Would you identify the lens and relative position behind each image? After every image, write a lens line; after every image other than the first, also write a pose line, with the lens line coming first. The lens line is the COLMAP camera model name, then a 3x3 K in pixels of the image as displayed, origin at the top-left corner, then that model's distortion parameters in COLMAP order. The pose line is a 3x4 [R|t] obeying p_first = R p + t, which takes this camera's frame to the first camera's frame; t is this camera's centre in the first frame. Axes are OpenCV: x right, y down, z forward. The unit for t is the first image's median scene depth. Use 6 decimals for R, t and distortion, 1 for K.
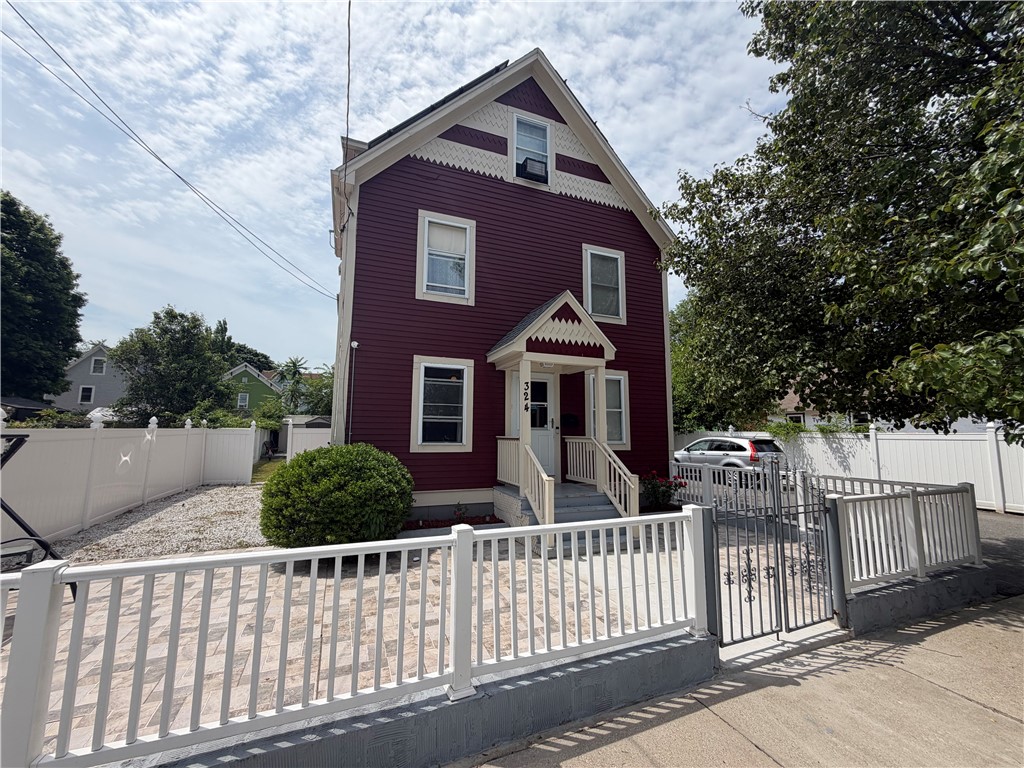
lens RADIAL K [[410.3, 0, 505.8], [0, 410.3, 384.7], [0, 0, 1]] dist [0.001816, 0.000042]
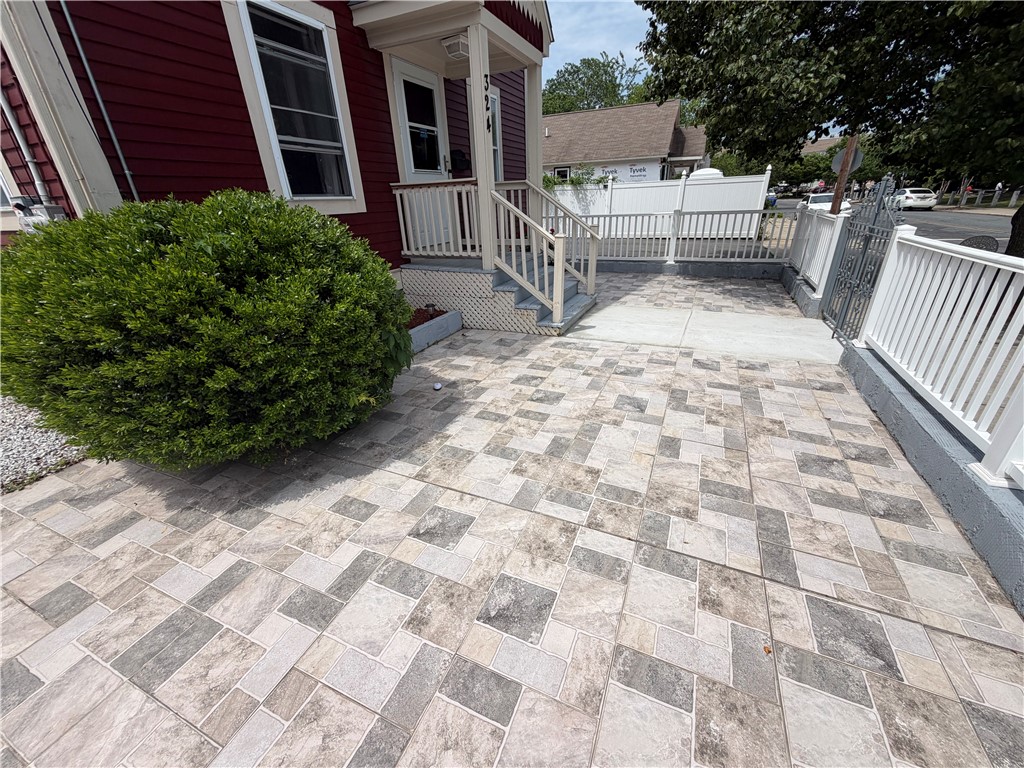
lens RADIAL K [[410.3, 0, 511.9], [0, 410.3, 383.6], [0, 0, 1]] dist [0.001816, 0.000042]
pose [[0.728355, -0.311094, 0.610507, -0.361616], [-0.045036, 0.867330, 0.495692, 0.072220], [-0.683718, -0.388535, 0.617714, 0.374306]]
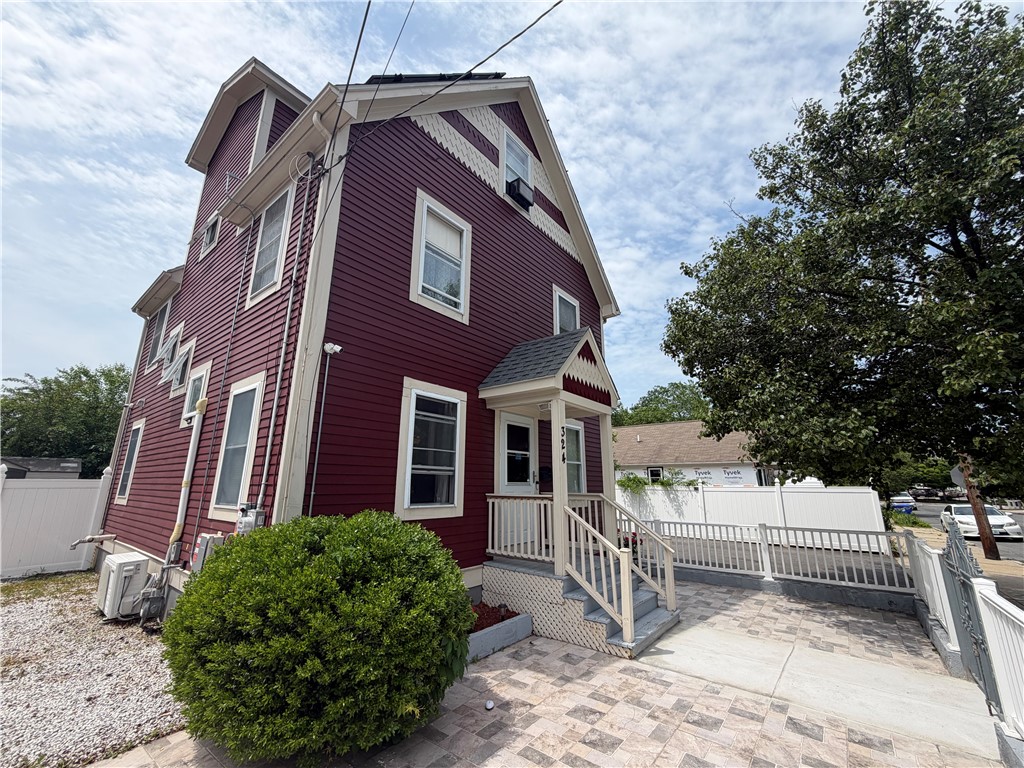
lens RADIAL K [[410.3, 0, 510.3], [0, 410.3, 383.1], [0, 0, 1]] dist [0.001816, 0.000042]
pose [[0.870431, 0.120166, 0.477399, -0.378383], [-0.063556, 0.989066, -0.133078, 0.019075], [-0.488170, 0.085494, 0.868551, 0.286672]]
